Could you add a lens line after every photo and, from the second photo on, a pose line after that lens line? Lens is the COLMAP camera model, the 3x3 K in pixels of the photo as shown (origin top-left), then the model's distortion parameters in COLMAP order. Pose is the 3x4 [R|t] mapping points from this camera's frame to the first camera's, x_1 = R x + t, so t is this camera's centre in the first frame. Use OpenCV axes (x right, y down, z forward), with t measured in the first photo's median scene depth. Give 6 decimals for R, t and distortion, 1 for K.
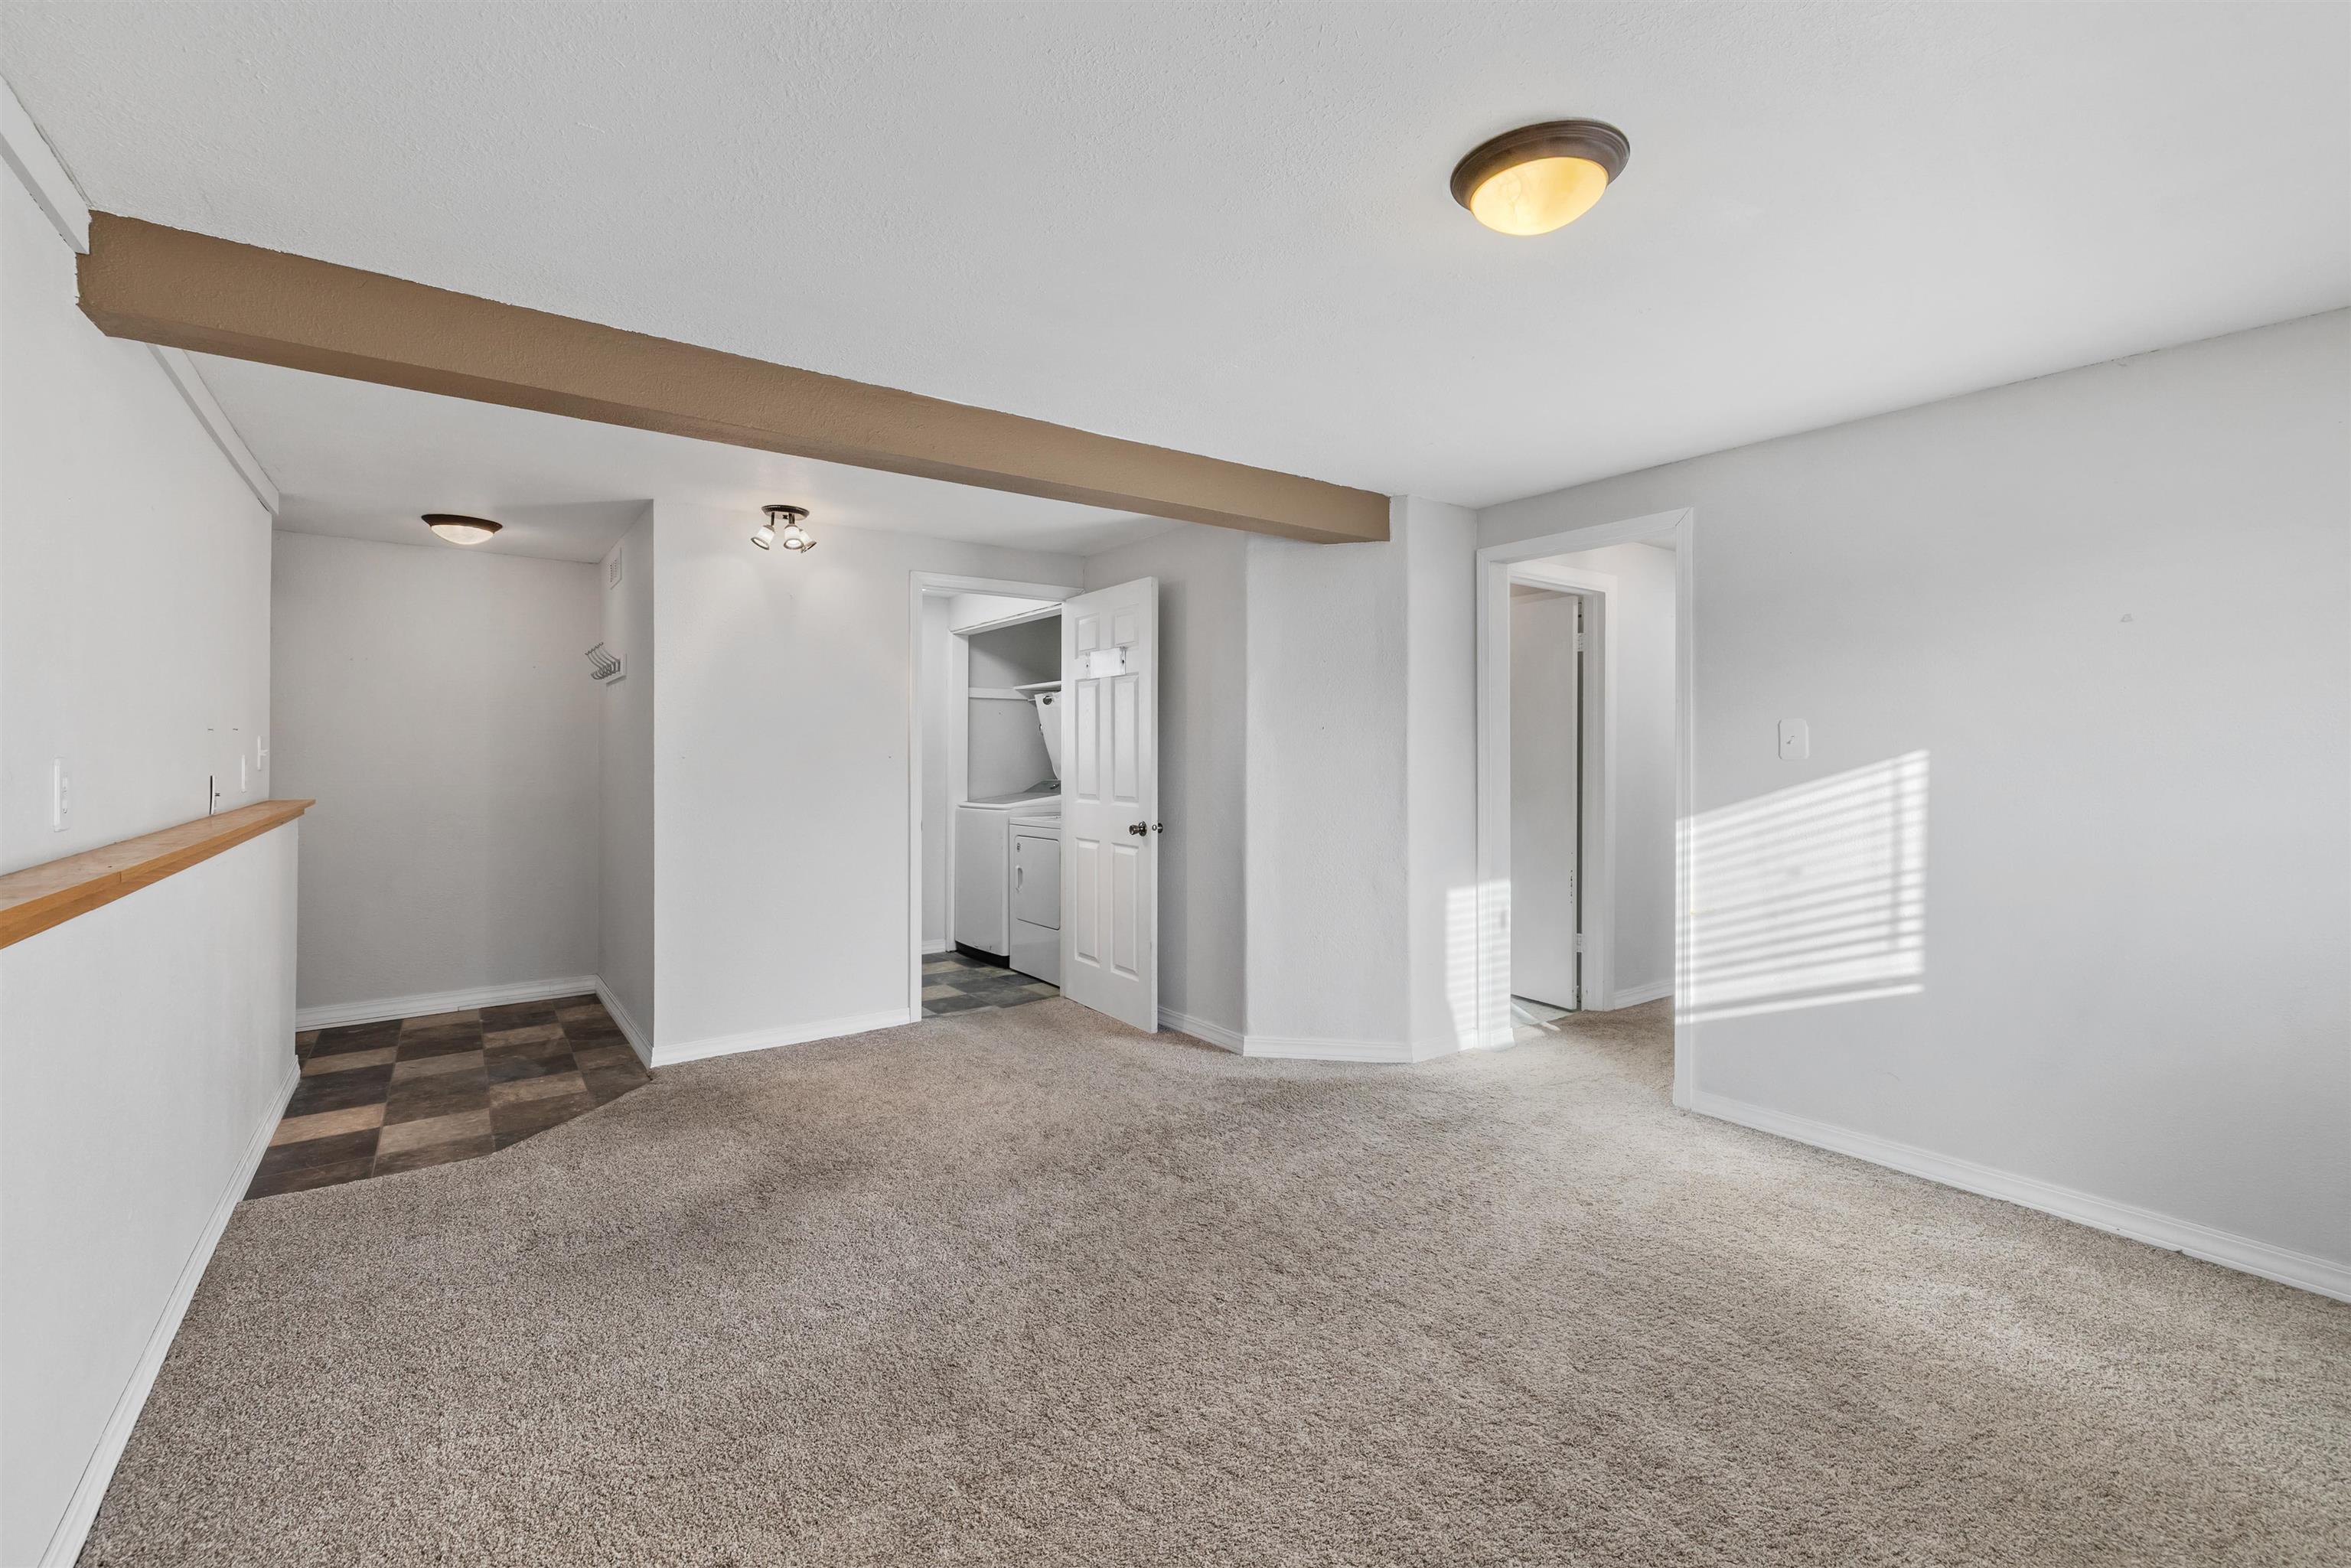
lens RADIAL K [[992.7, 0, 1168.2], [0, 992.7, 782.0], [0, 0, 1]] dist [-0.003700, 0.002055]
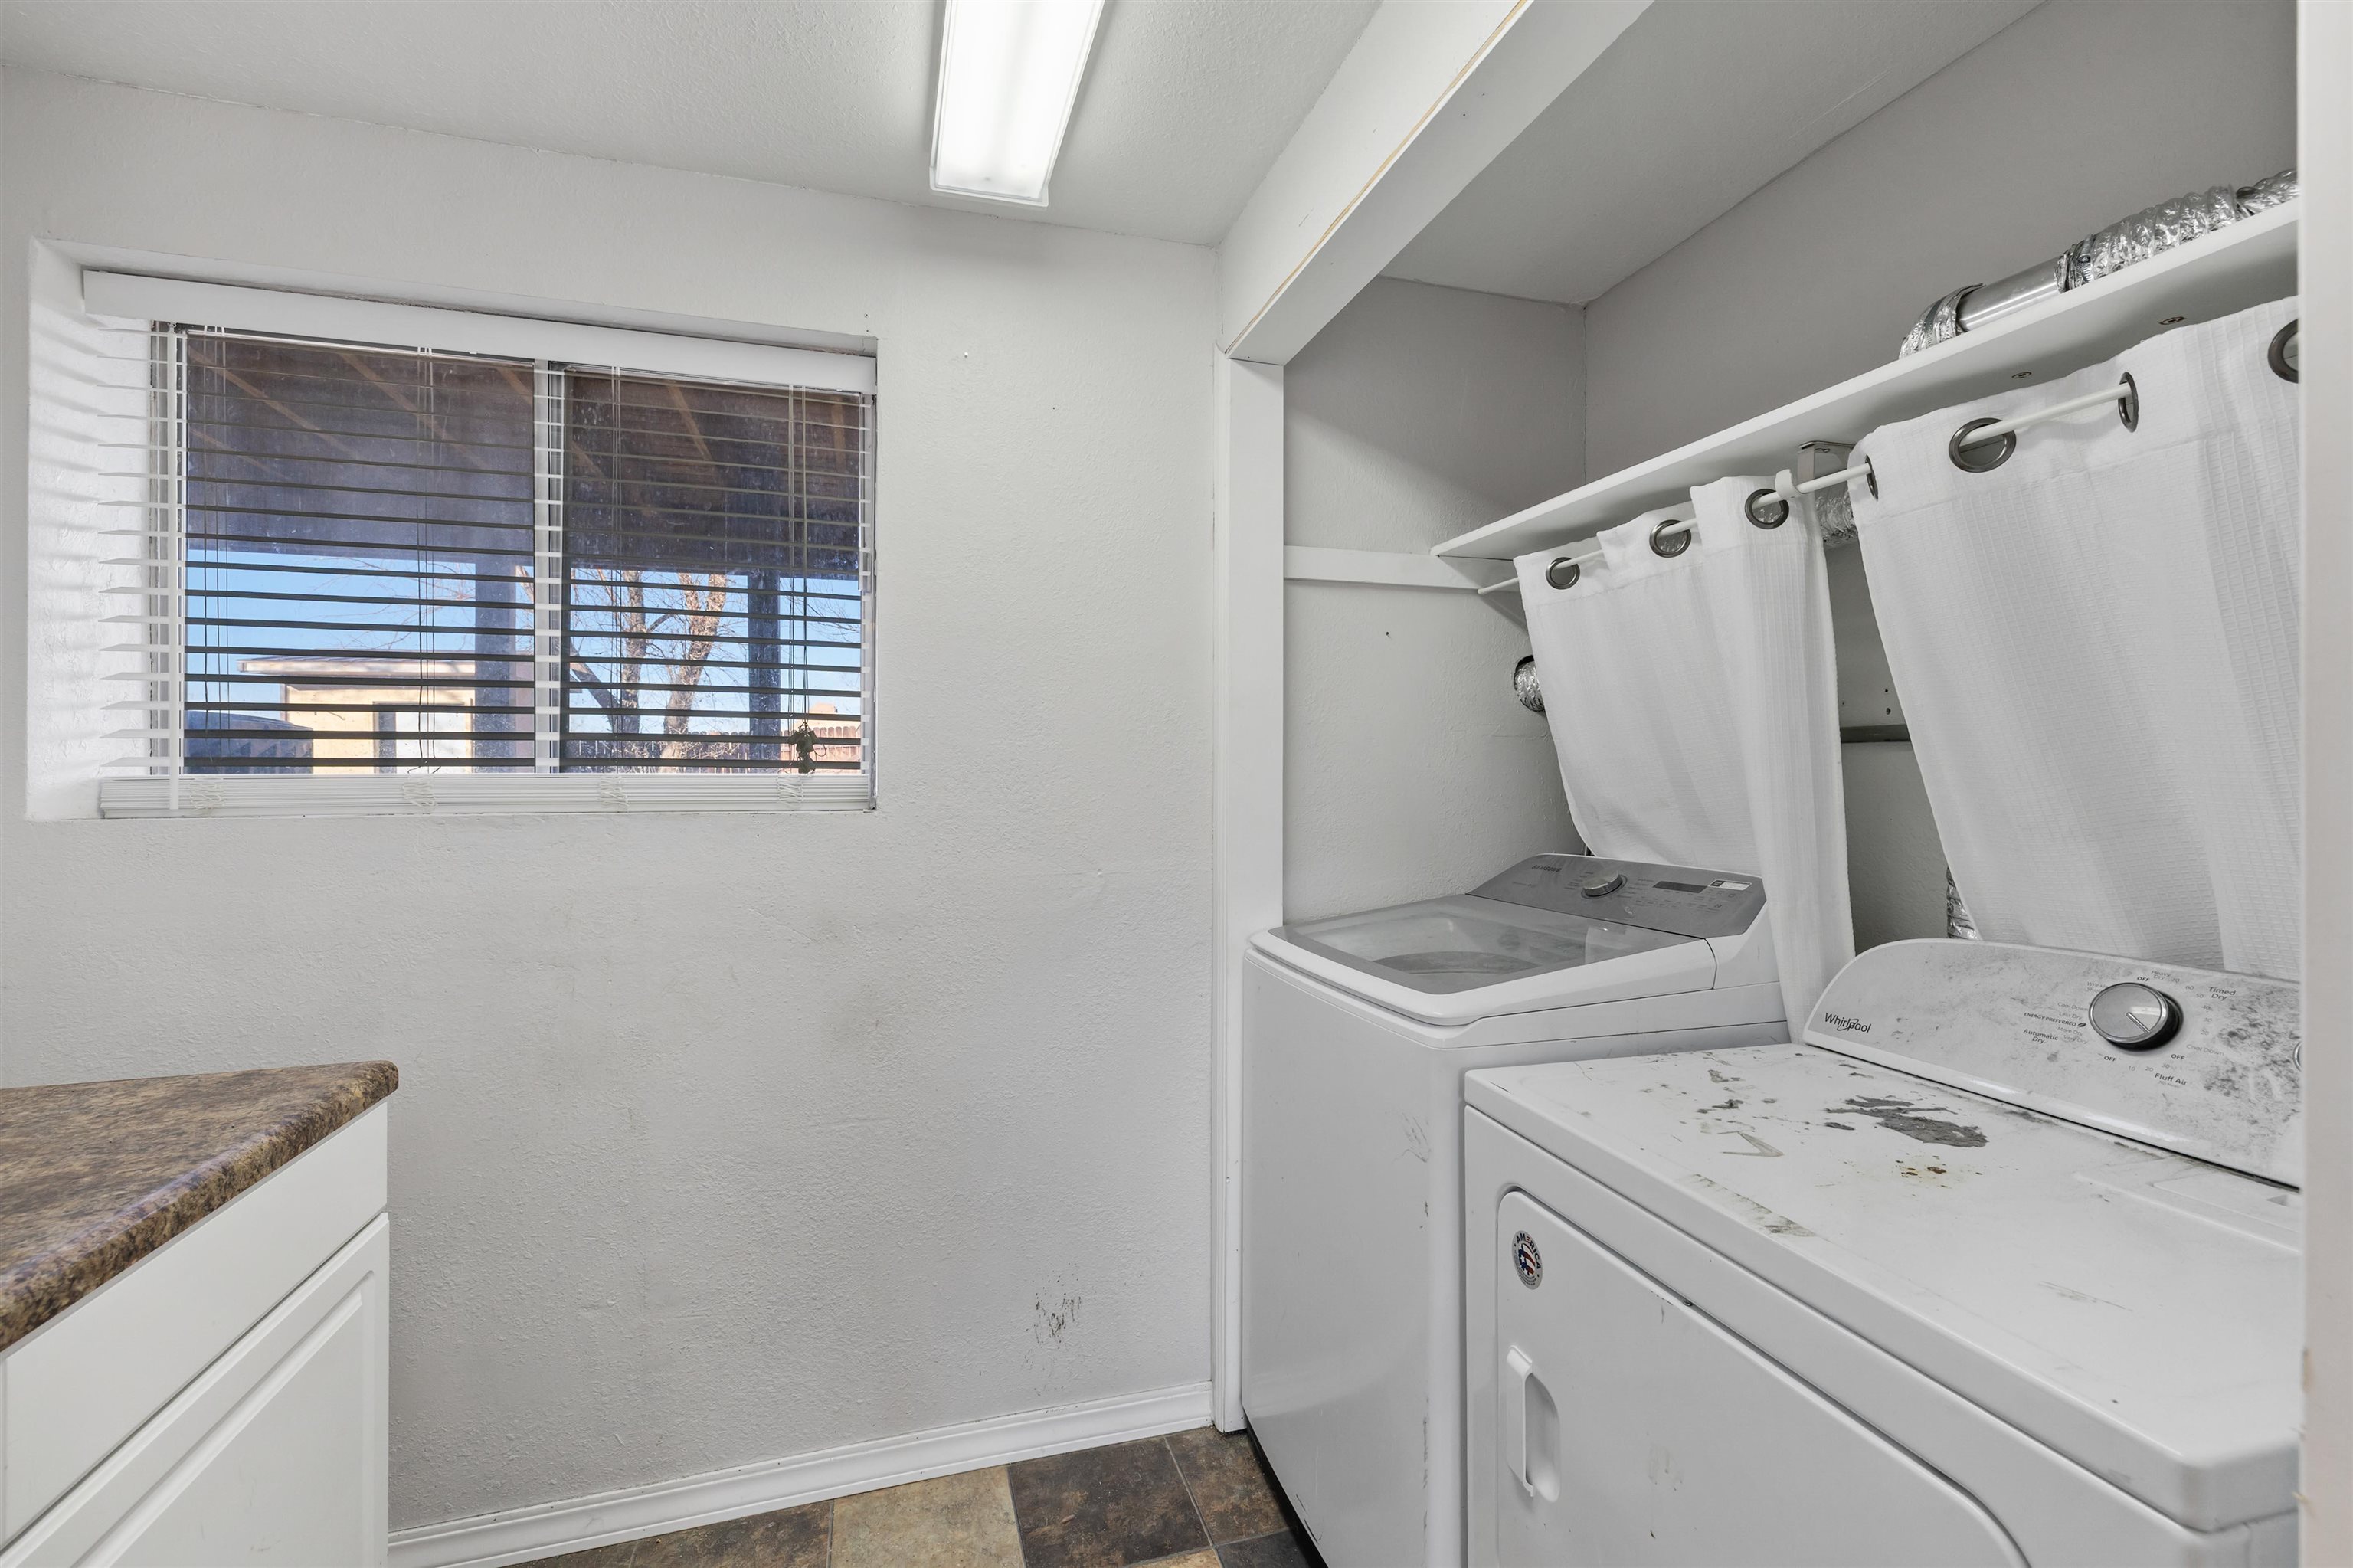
lens RADIAL K [[993.6, 0, 1173.8], [0, 993.6, 778.4], [0, 0, 1]] dist [-0.003700, 0.002055]
pose [[0.941995, -0.007901, -0.335535, -0.132354], [-0.003345, 0.999452, -0.032924, -0.015666], [0.335611, 0.032137, 0.941452, 0.707592]]
